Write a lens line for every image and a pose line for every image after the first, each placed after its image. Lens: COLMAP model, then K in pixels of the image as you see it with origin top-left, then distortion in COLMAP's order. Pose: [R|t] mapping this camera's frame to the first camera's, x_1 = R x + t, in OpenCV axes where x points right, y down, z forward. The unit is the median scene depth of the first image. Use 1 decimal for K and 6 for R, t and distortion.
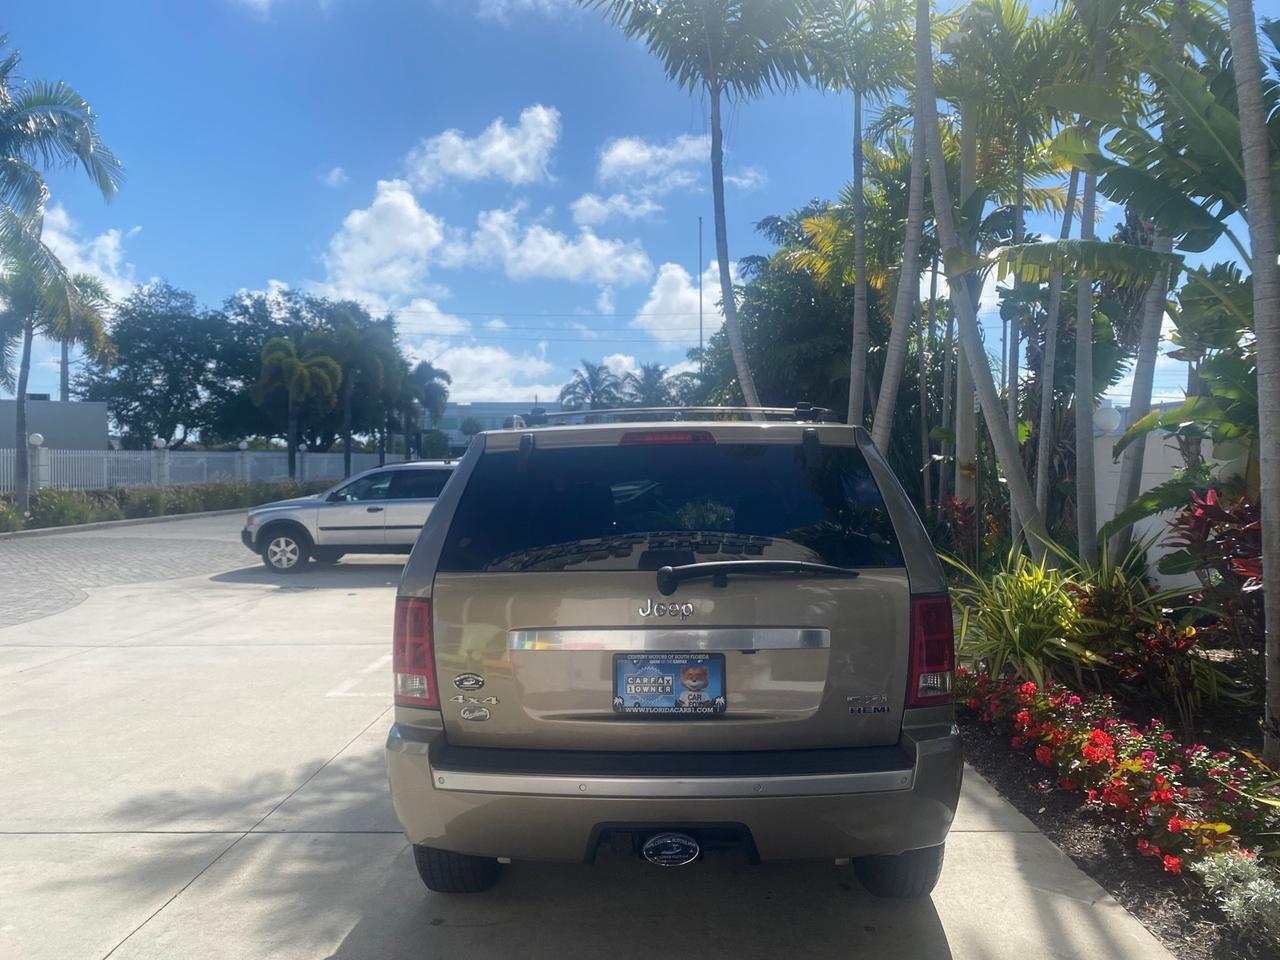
lens RADIAL K [[987.5, 0, 643.3], [0, 987.5, 482.3], [0, 0, 1]] dist [0.030455, -0.031474]
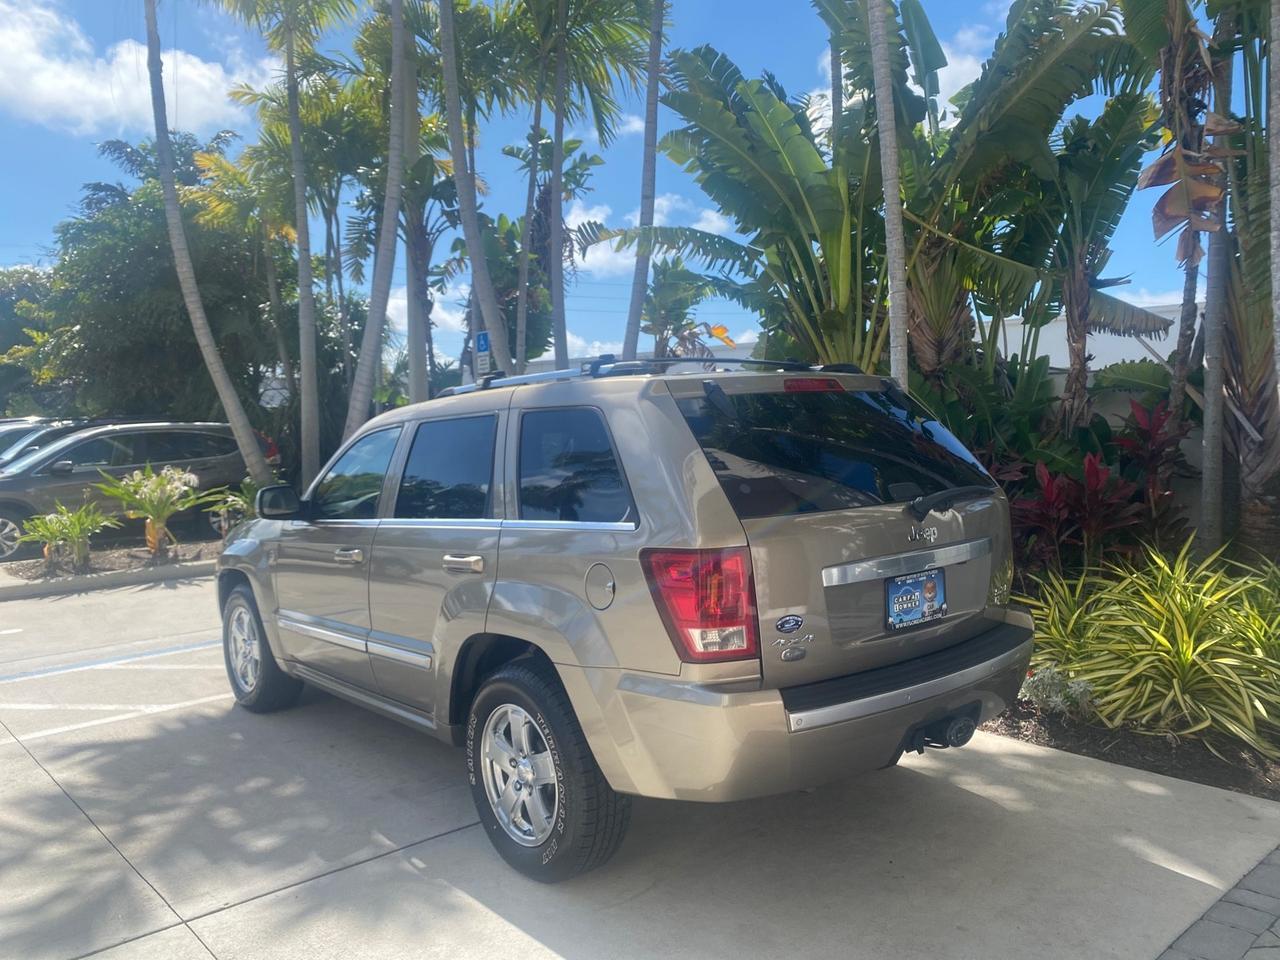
lens RADIAL K [[987.5, 0, 641.4], [0, 987.5, 475.6], [0, 0, 1]] dist [0.030455, -0.031474]
pose [[0.737950, -0.047868, 0.673156, -0.231386], [0.027223, 0.998781, 0.041179, 0.000834], [-0.674307, -0.012063, 0.738353, 0.085443]]
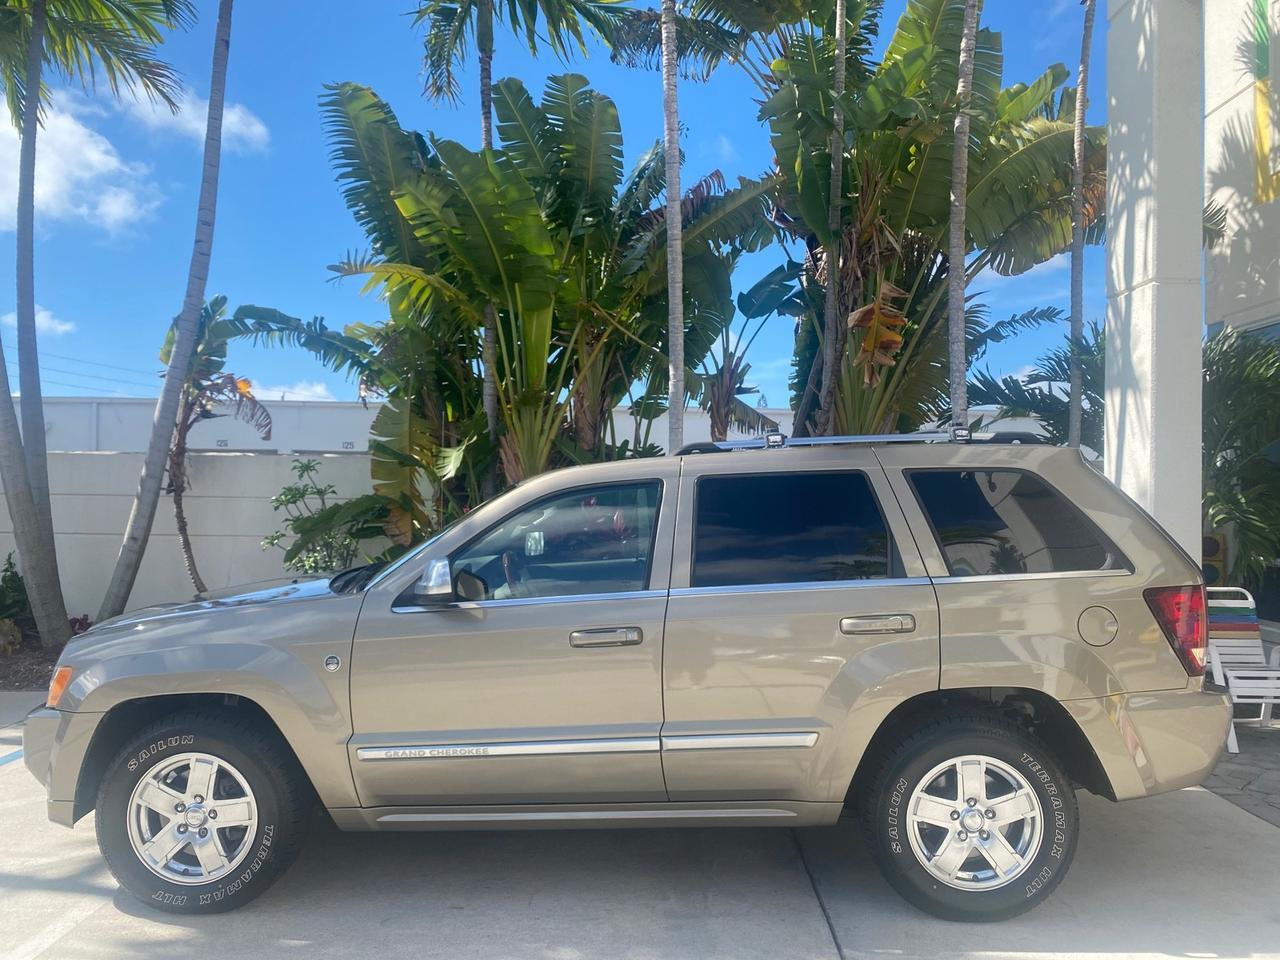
lens RADIAL K [[987.5, 0, 640.0], [0, 987.5, 477.5], [0, 0, 1]] dist [0.030455, -0.031474]
pose [[-0.006147, 0.023245, 0.999711, -0.368604], [0.010027, 0.999681, -0.023183, 0.000866], [-0.999931, 0.009881, -0.006378, 0.426318]]
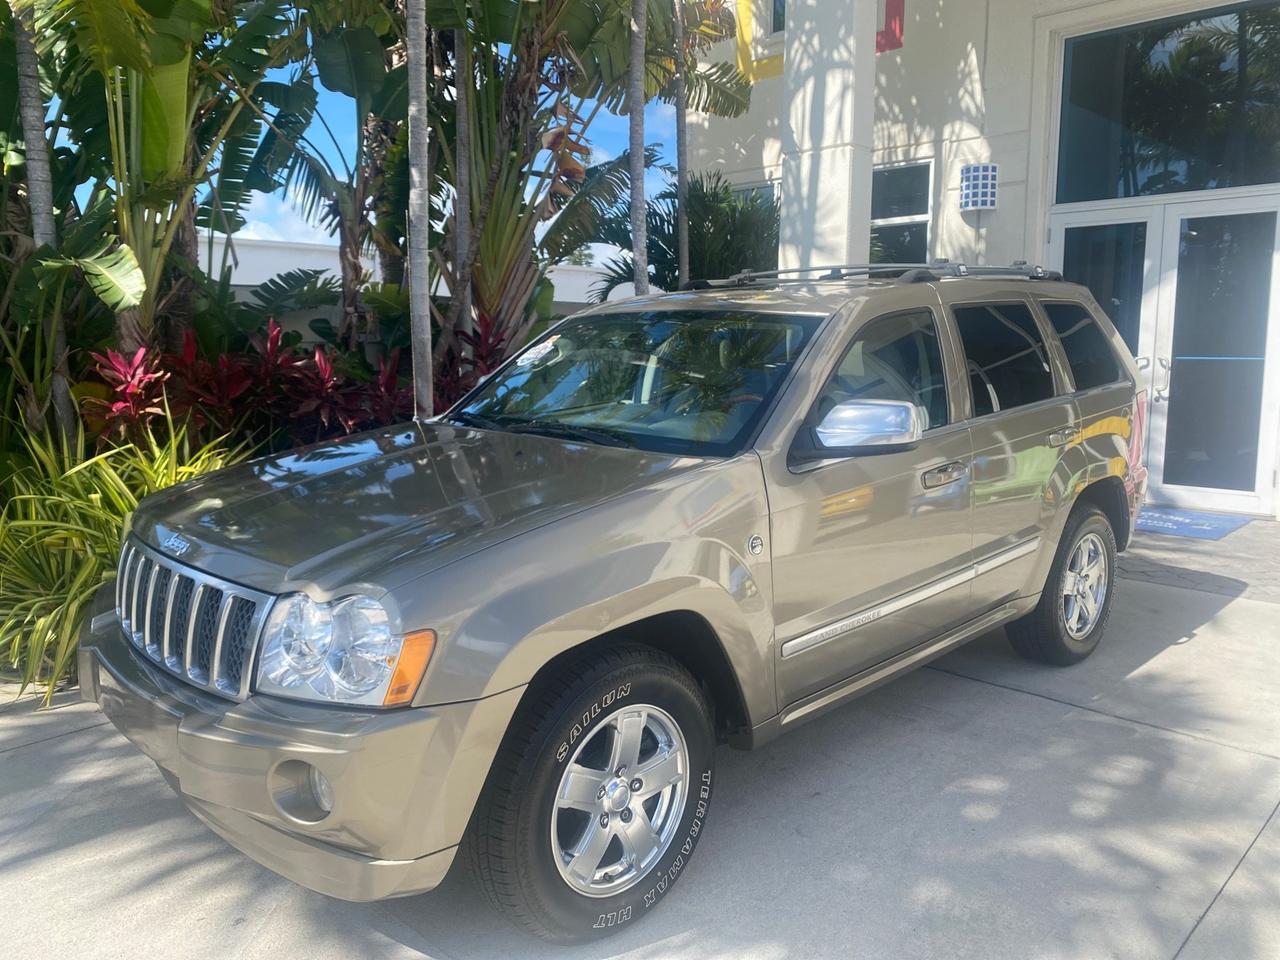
lens RADIAL K [[987.5, 0, 642.2], [0, 987.5, 479.8], [0, 0, 1]] dist [0.030455, -0.031474]
pose [[-0.732166, -0.087543, 0.675477, -0.195562], [0.019792, 0.988553, 0.149571, -0.000501], [-0.680839, 0.122879, -0.722052, 0.706707]]
